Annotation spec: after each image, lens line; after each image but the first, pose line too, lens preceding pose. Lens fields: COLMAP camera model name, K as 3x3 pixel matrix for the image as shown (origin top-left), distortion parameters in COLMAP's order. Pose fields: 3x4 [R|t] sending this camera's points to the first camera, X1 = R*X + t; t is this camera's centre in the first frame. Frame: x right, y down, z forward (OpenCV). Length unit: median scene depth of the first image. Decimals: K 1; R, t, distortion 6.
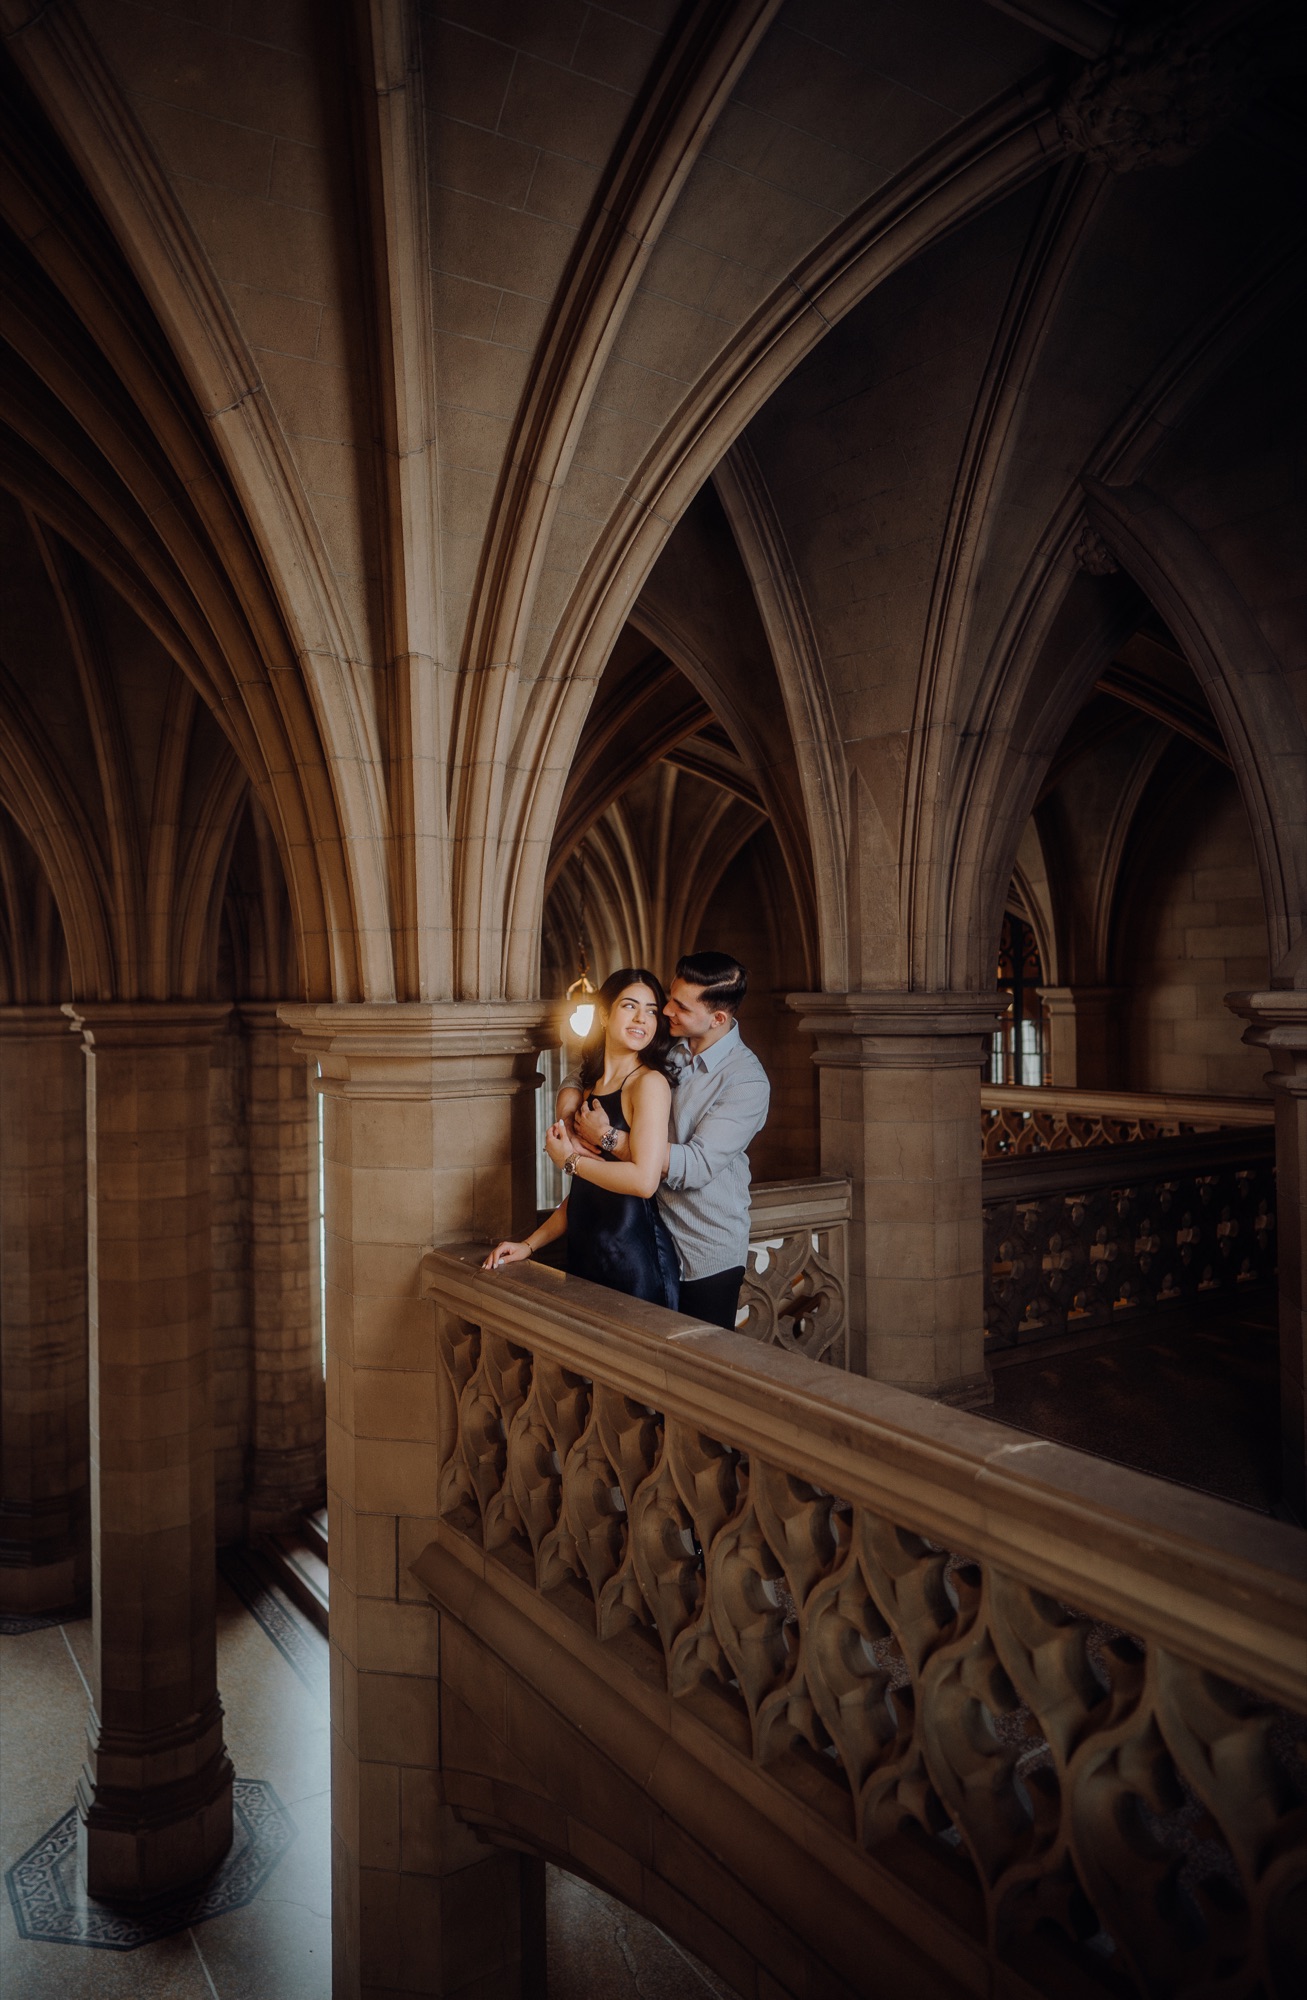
lens RADIAL K [[1453.9, 0, 653.5], [0, 1453.9, 1000.0], [0, 0, 1]] dist [-0.035582, 0.002076]
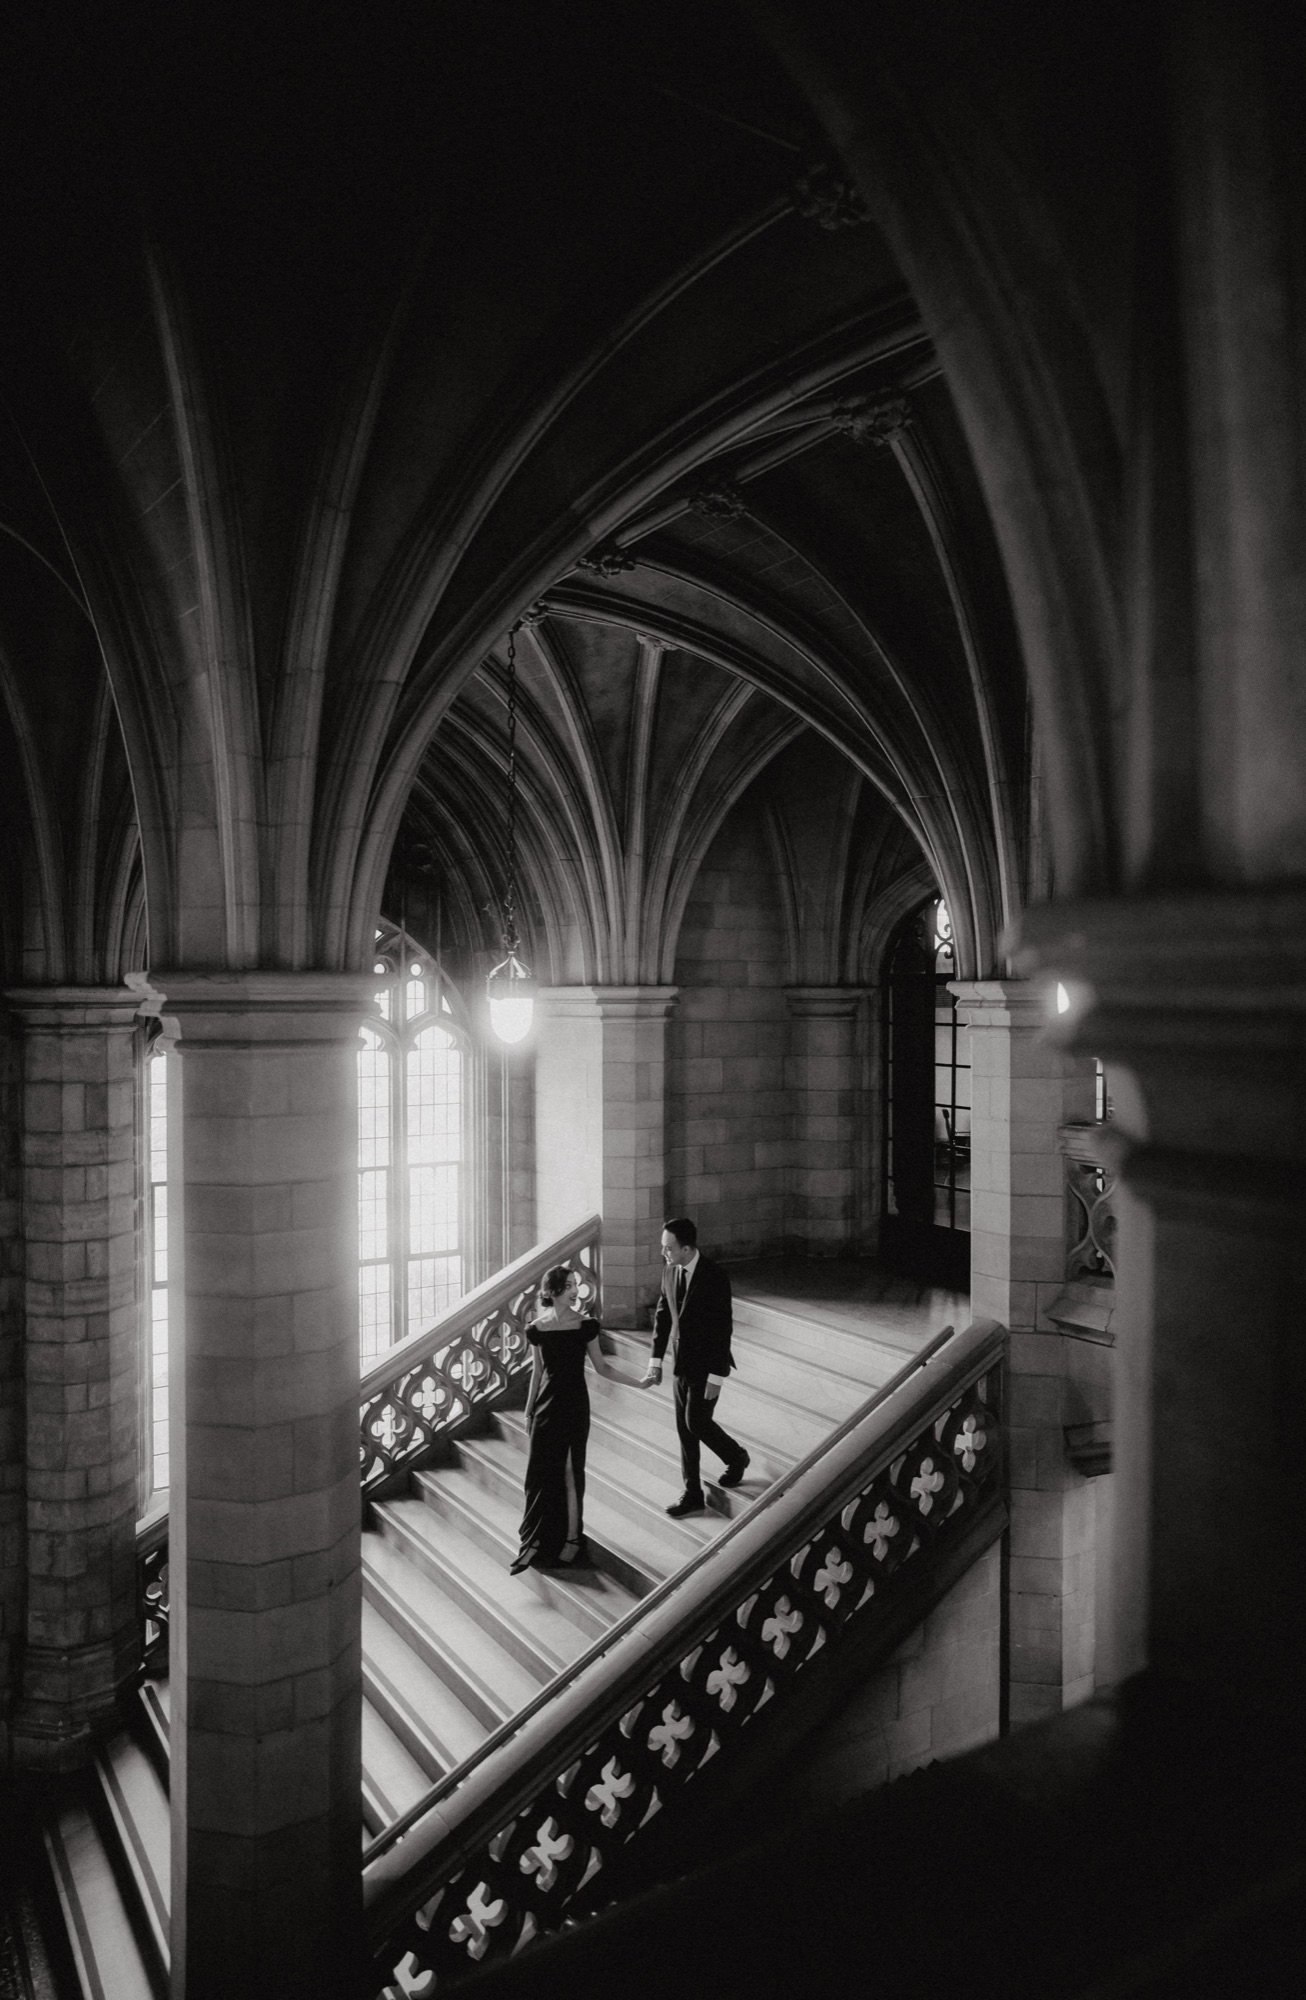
lens RADIAL K [[1453.9, 0, 653.0], [0, 1453.9, 1000.0], [0, 0, 1]] dist [-0.035582, 0.002076]
pose [[0.999866, 0.014789, 0.006970, 0.010821], [-0.014776, 0.999889, -0.001923, 0.004585], [-0.006997, 0.001820, 0.999974, 0.322734]]
